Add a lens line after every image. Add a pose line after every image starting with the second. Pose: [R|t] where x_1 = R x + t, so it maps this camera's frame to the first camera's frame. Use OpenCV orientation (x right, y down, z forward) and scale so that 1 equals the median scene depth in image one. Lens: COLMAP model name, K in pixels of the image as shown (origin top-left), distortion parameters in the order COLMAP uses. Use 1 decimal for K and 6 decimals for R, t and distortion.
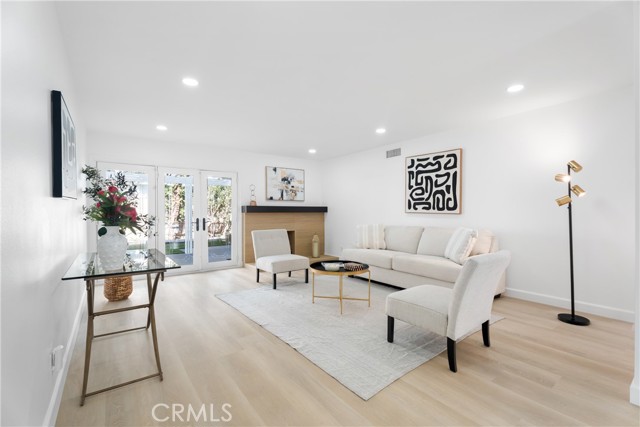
lens RADIAL K [[287.2, 0, 321.6], [0, 287.2, 212.2], [0, 0, 1]] dist [-0.000005, 0.000762]
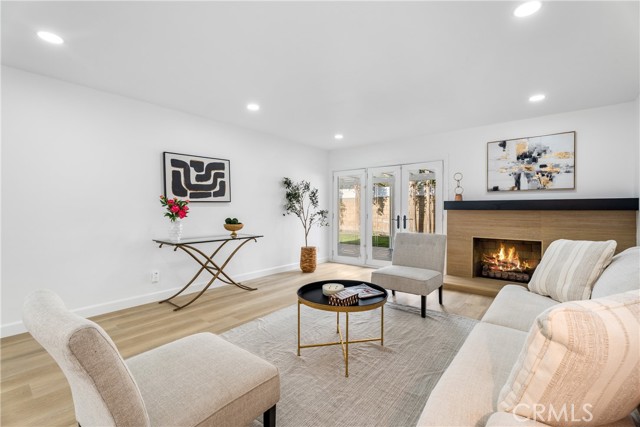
lens RADIAL K [[287.2, 0, 322.9], [0, 287.2, 212.3], [0, 0, 1]] dist [-0.000005, 0.000762]
pose [[0.216299, 0.014603, -0.976218, 0.382535], [-0.003491, 0.999893, 0.014184, -0.001744], [0.976321, 0.000339, 0.216327, 0.452906]]
